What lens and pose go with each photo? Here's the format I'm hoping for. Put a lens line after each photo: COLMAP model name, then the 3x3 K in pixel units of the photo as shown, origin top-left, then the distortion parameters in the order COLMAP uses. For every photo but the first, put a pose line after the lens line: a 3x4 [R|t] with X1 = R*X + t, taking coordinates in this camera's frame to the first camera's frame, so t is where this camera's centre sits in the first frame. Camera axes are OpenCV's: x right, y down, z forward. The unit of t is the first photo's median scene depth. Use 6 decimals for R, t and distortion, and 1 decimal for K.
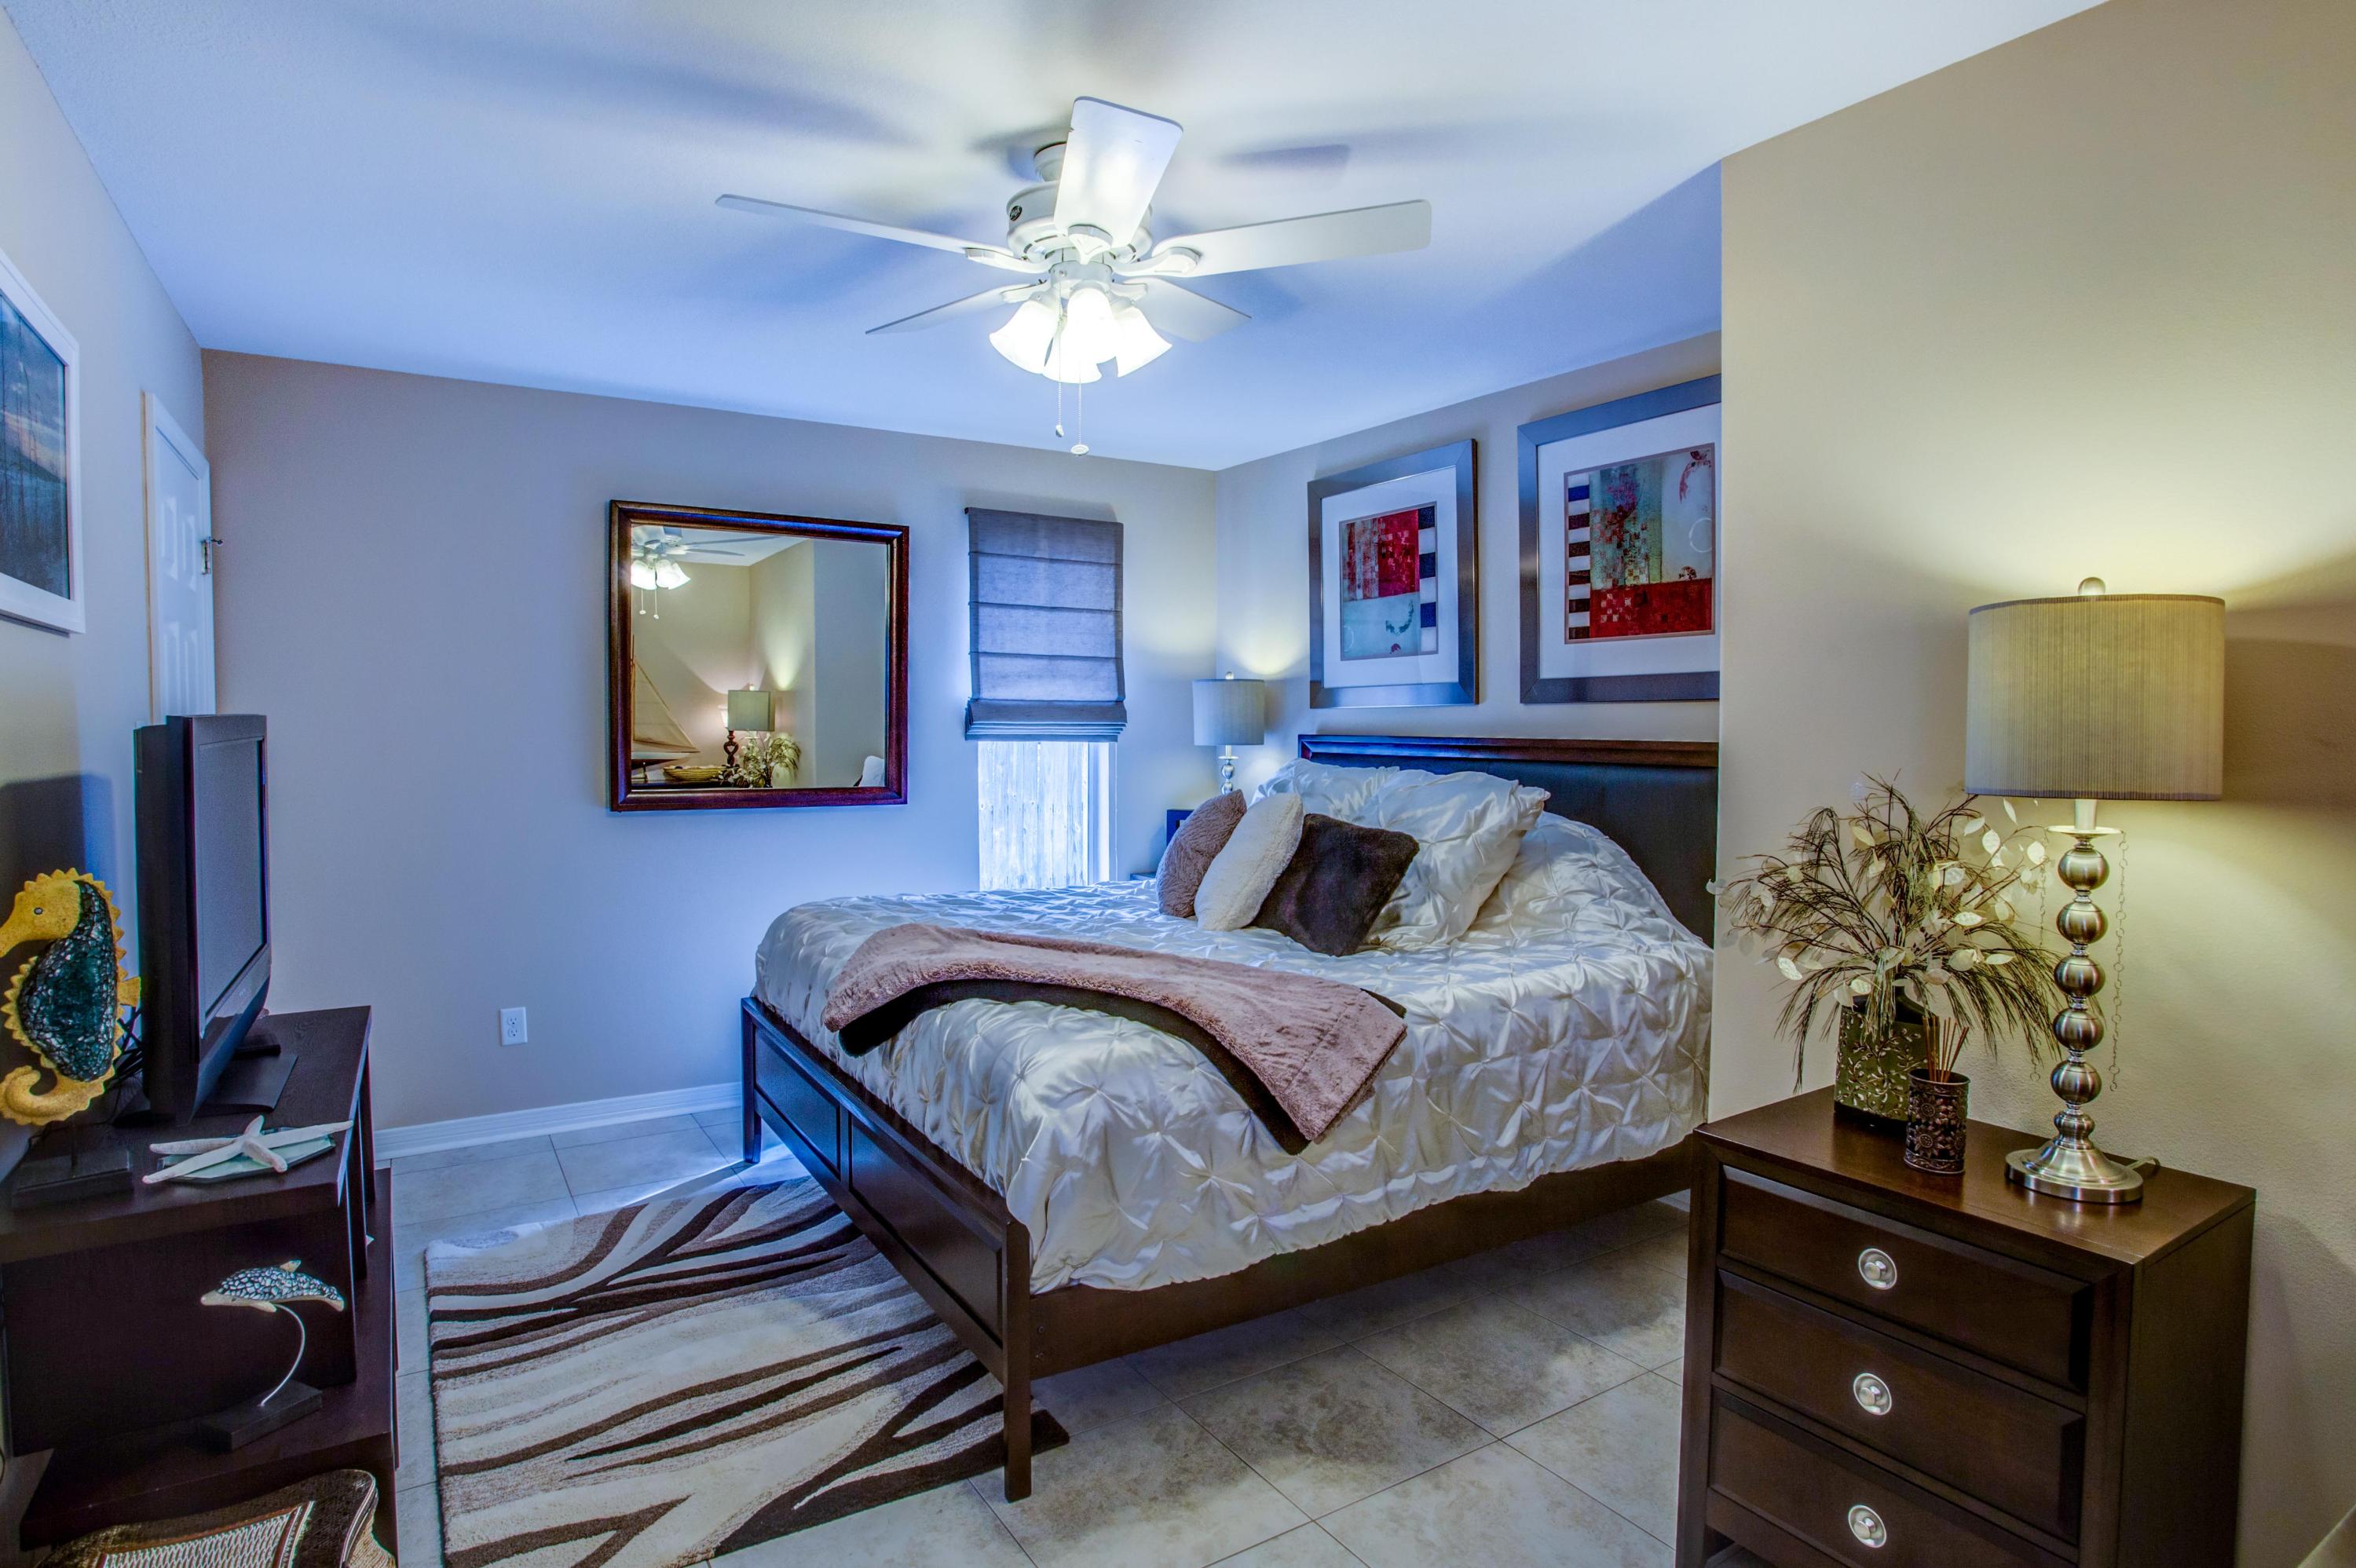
lens RADIAL K [[1252.4, 0, 1179.0], [0, 1252.4, 772.2], [0, 0, 1]] dist [-0.087691, 0.043029]
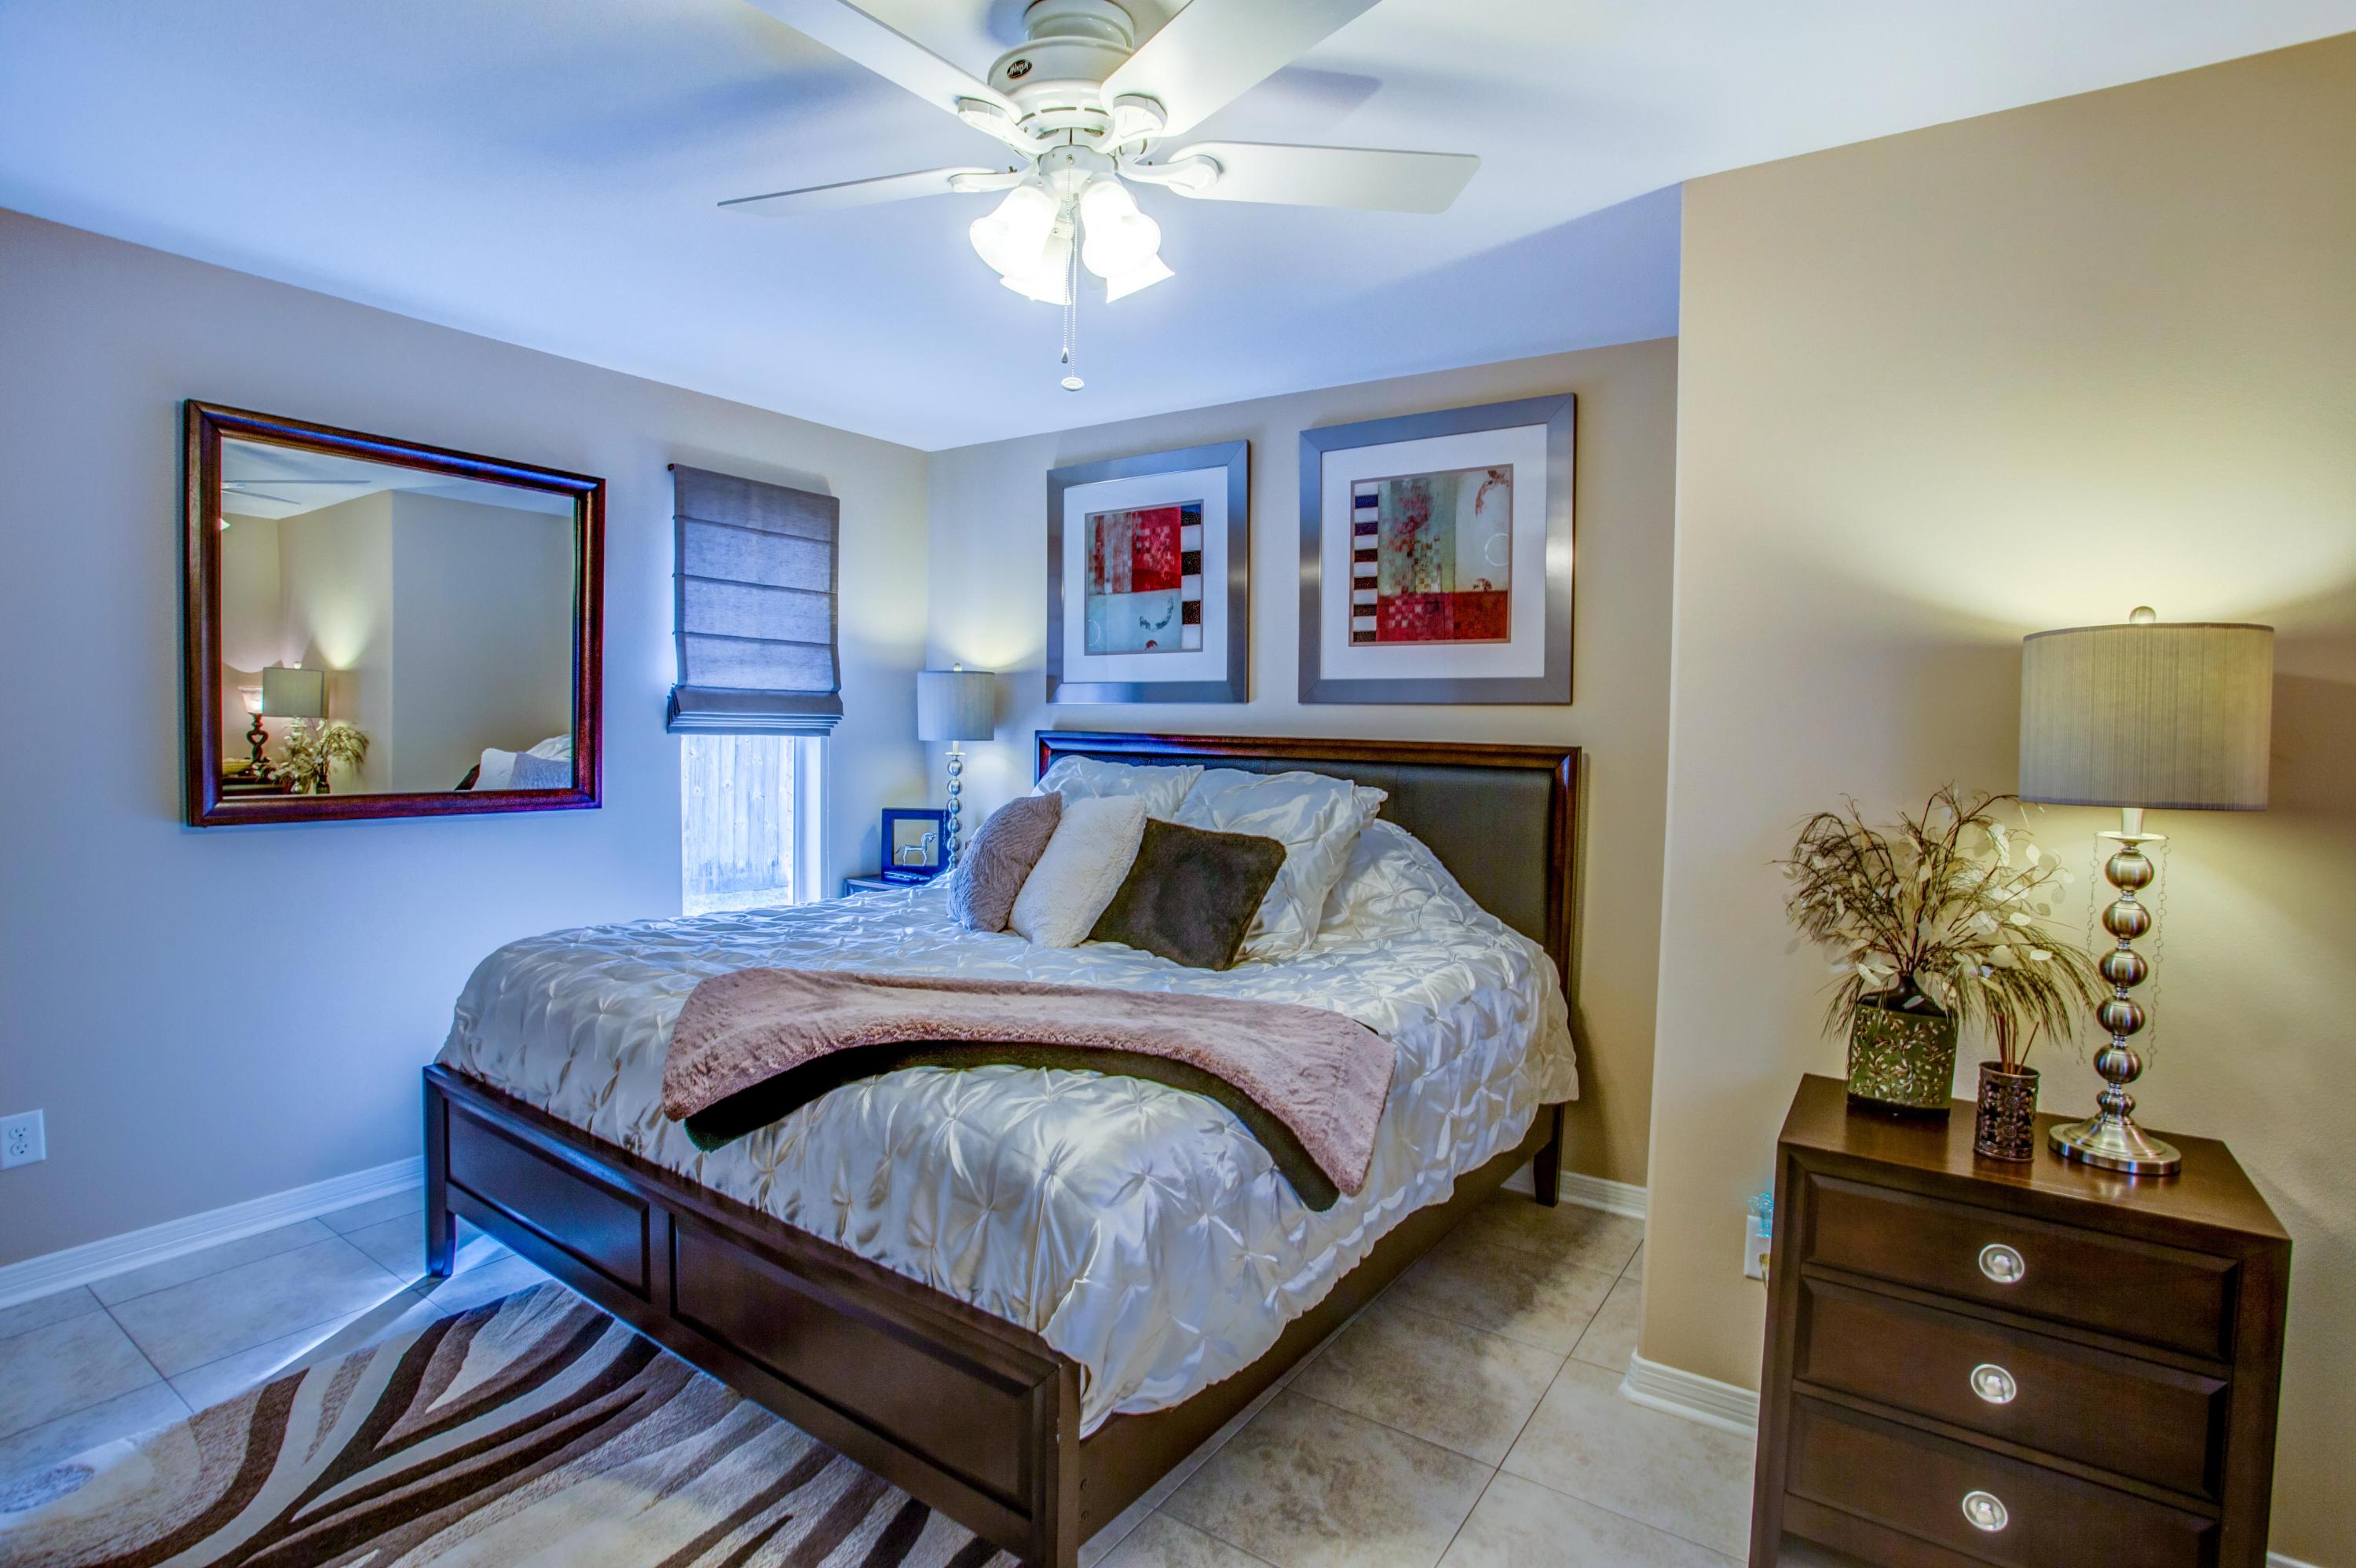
lens RADIAL K [[1142.6, 0, 1183.5], [0, 1142.6, 774.6], [0, 0, 1]] dist [-0.072999, 0.030218]
pose [[0.919629, -0.004595, 0.392761, -0.210968], [-0.000321, 0.999922, 0.012449, -0.009707], [-0.392788, -0.011574, 0.919556, 0.200863]]
